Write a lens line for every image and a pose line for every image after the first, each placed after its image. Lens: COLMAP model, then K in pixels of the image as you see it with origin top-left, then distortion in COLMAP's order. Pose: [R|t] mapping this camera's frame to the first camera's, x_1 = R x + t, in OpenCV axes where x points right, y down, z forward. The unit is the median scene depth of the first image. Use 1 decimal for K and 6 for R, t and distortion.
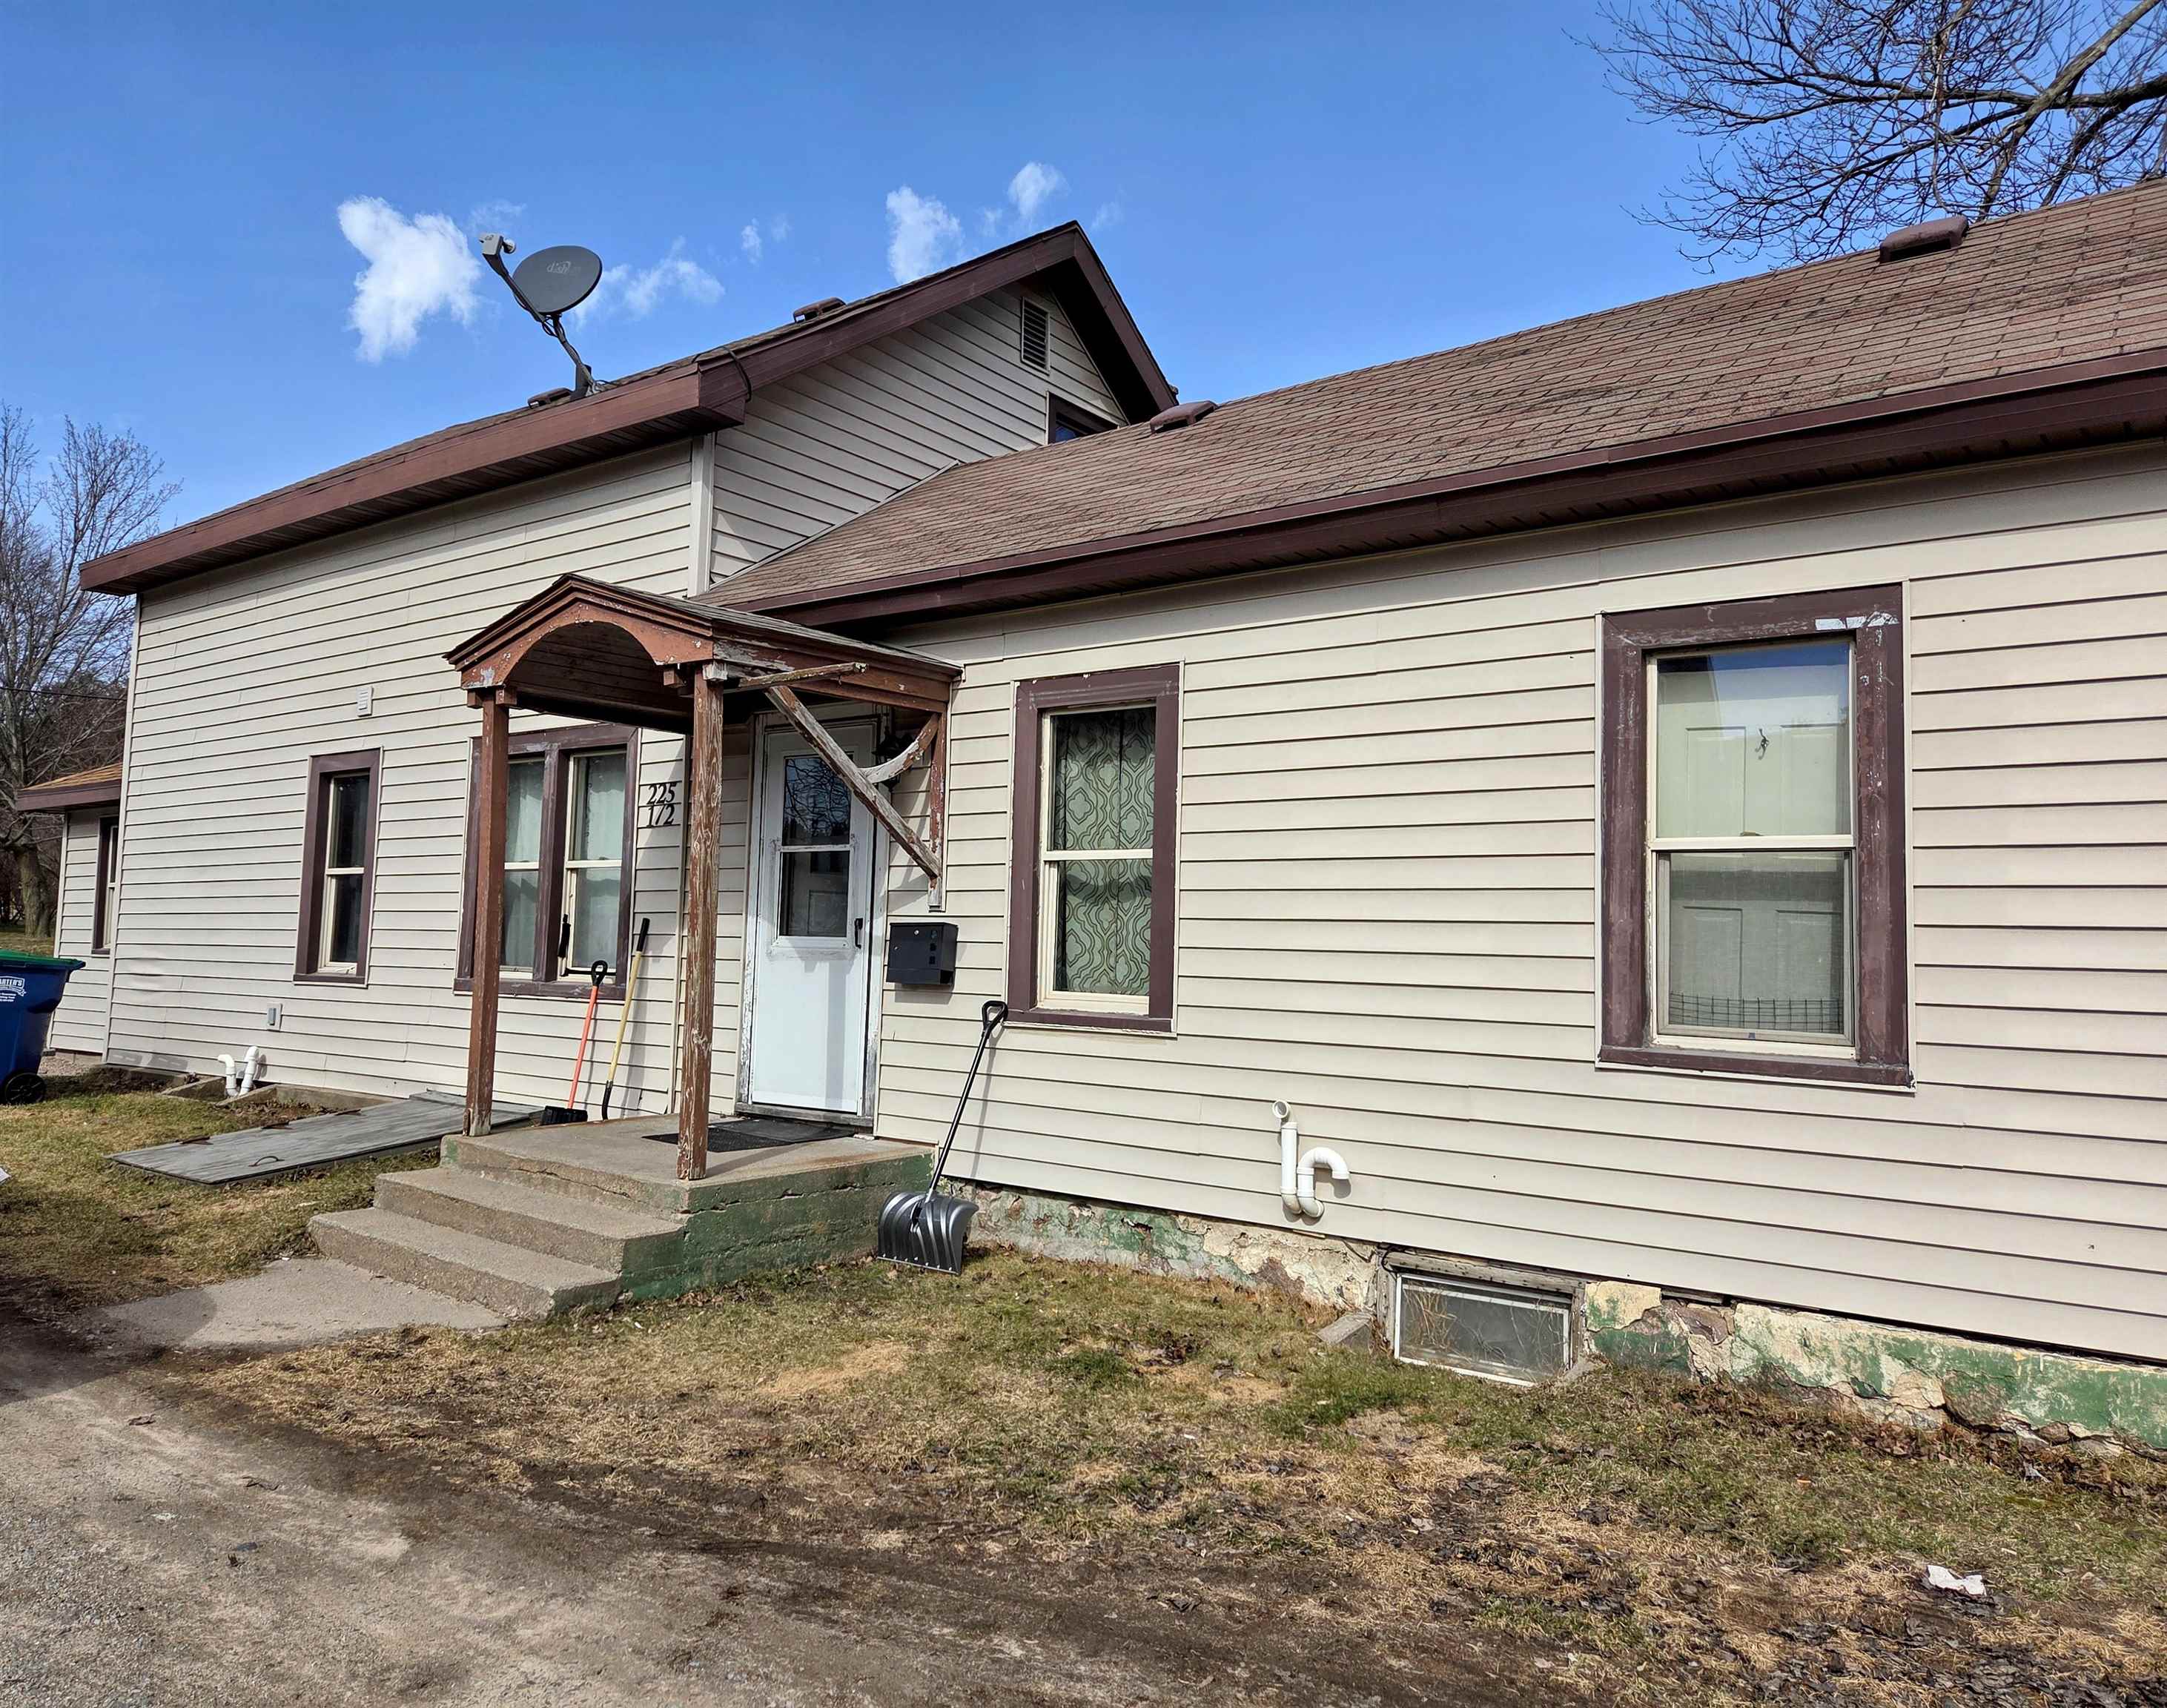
lens RADIAL K [[1516.5, 0, 1030.7], [0, 1516.5, 824.7], [0, 0, 1]] dist [0.107269, -0.100646]
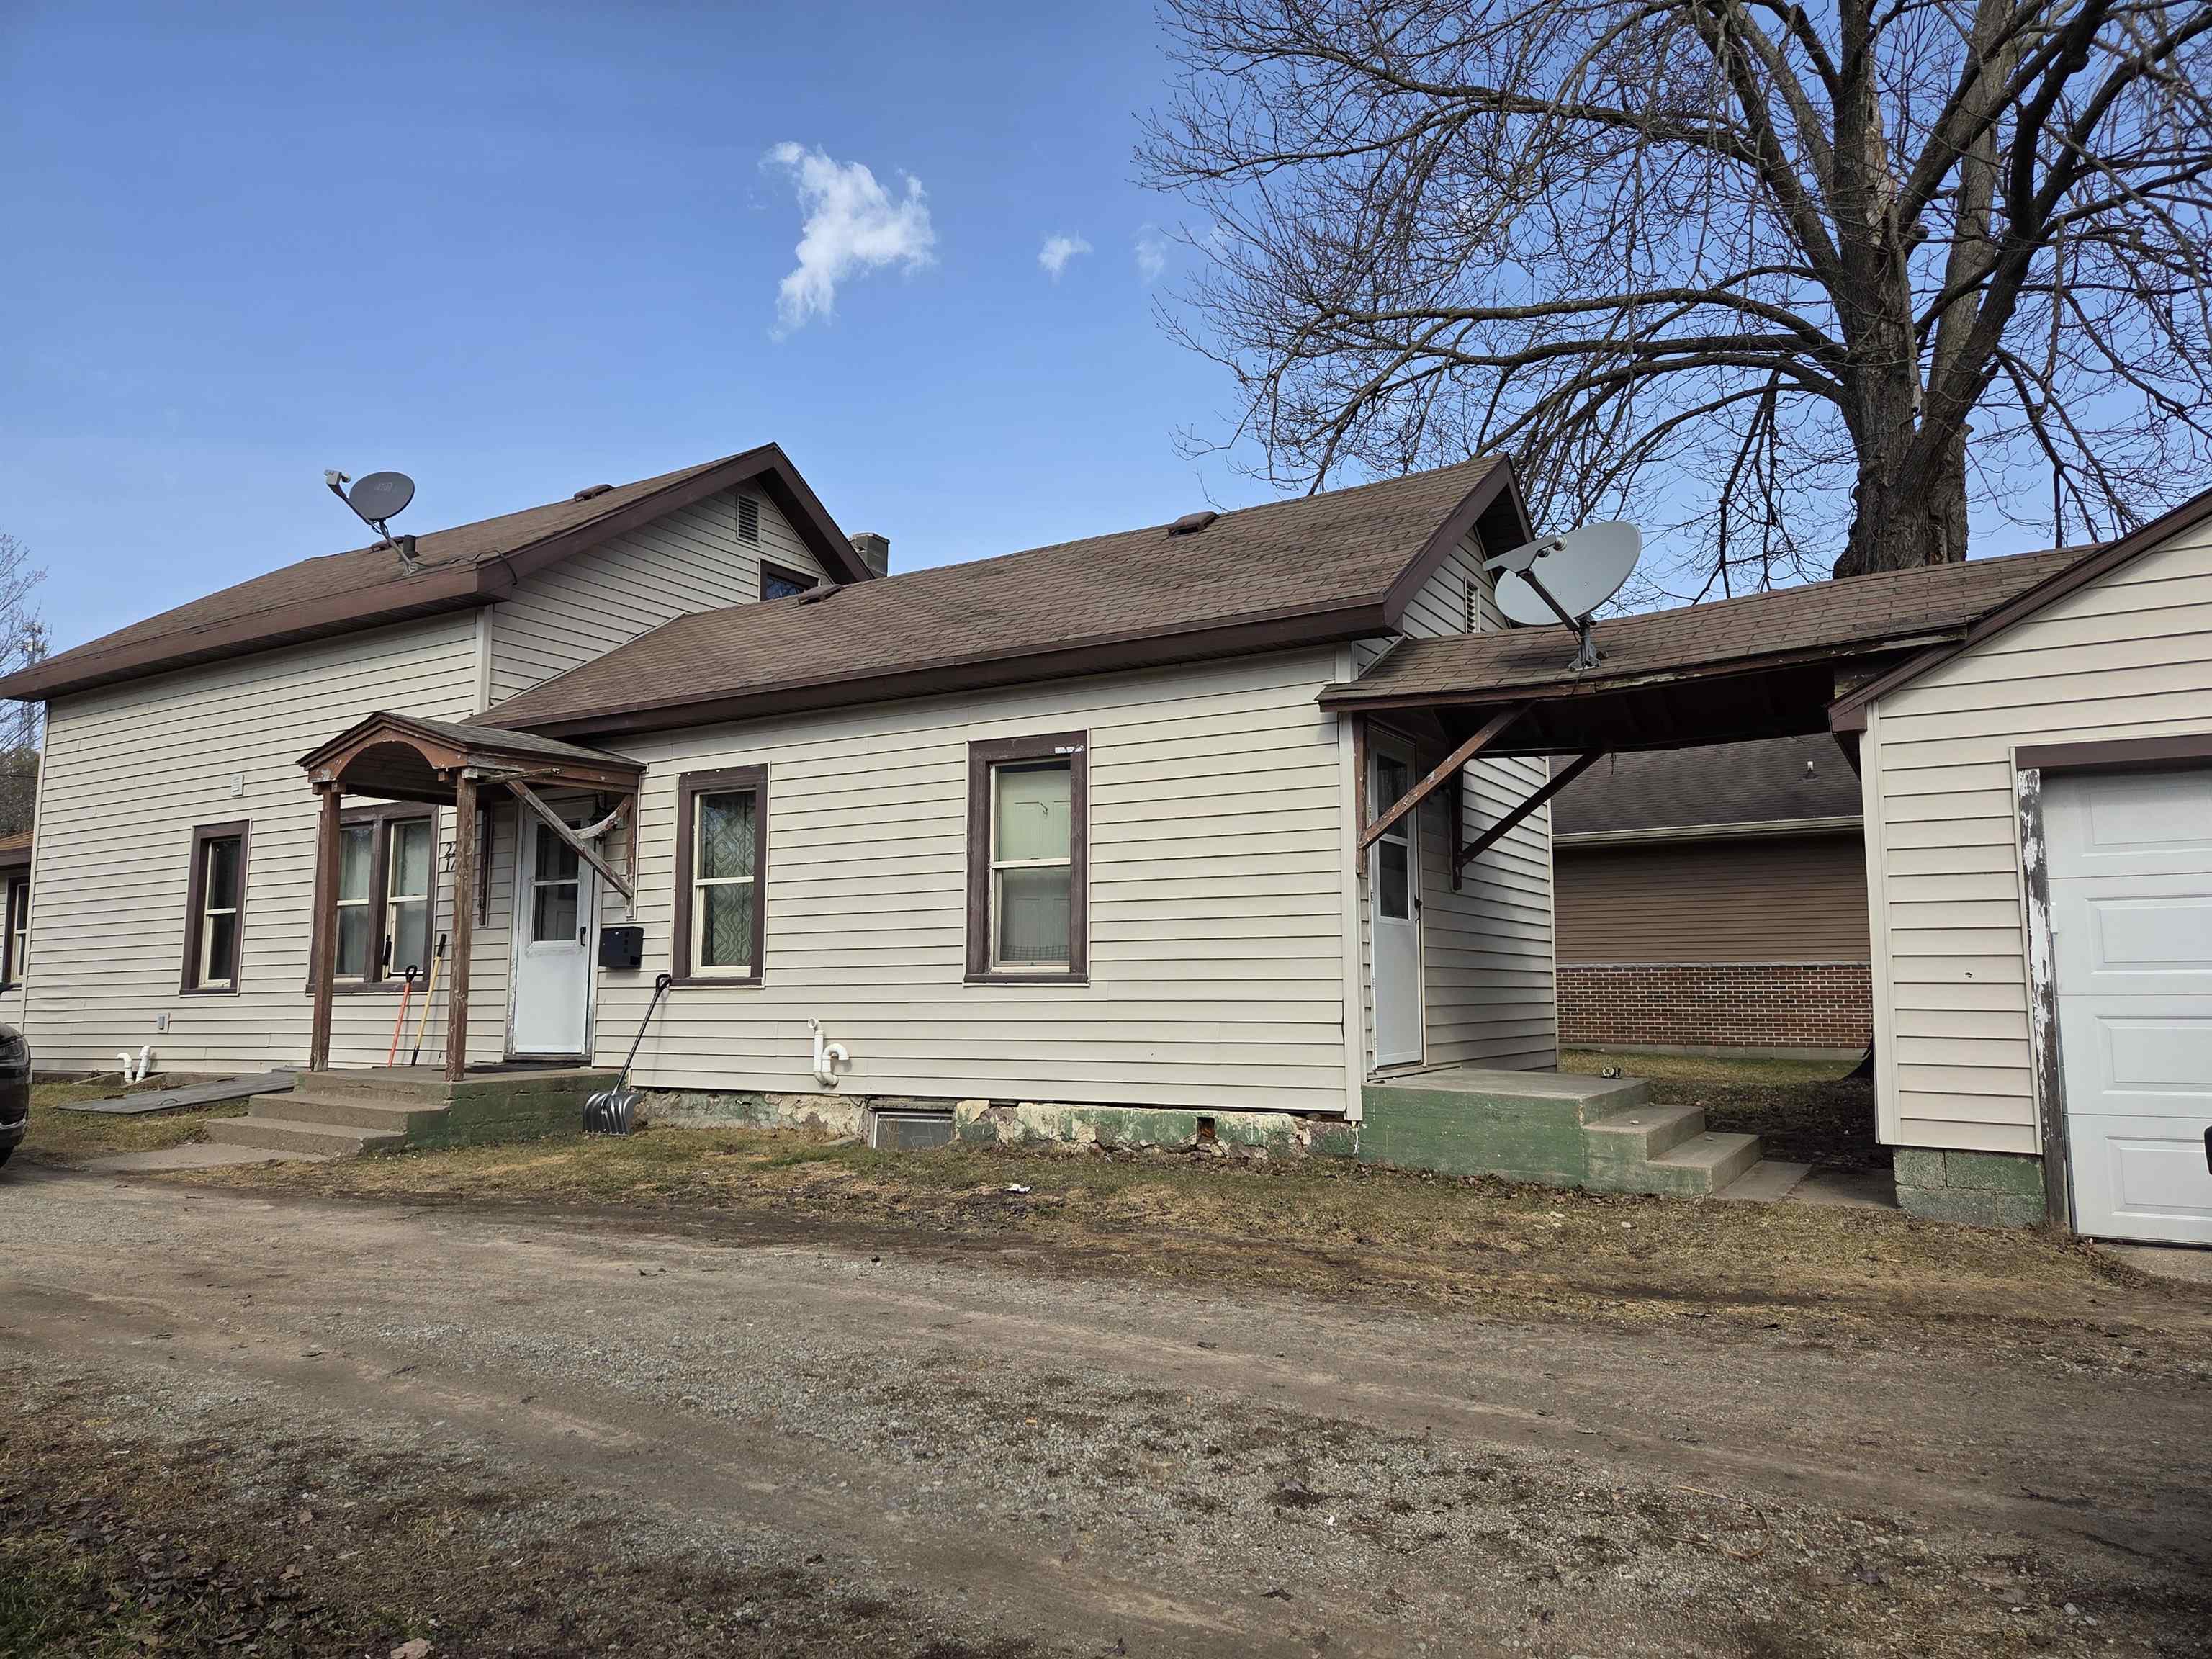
lens RADIAL K [[1477.9, 0, 1099.3], [0, 1477.9, 822.1], [0, 0, 1]] dist [0.081866, -0.063984]
pose [[0.992710, -0.014647, 0.119637, 0.241384], [0.018956, 0.999209, -0.034952, 0.019356], [-0.119030, 0.036965, 0.992202, -0.602161]]
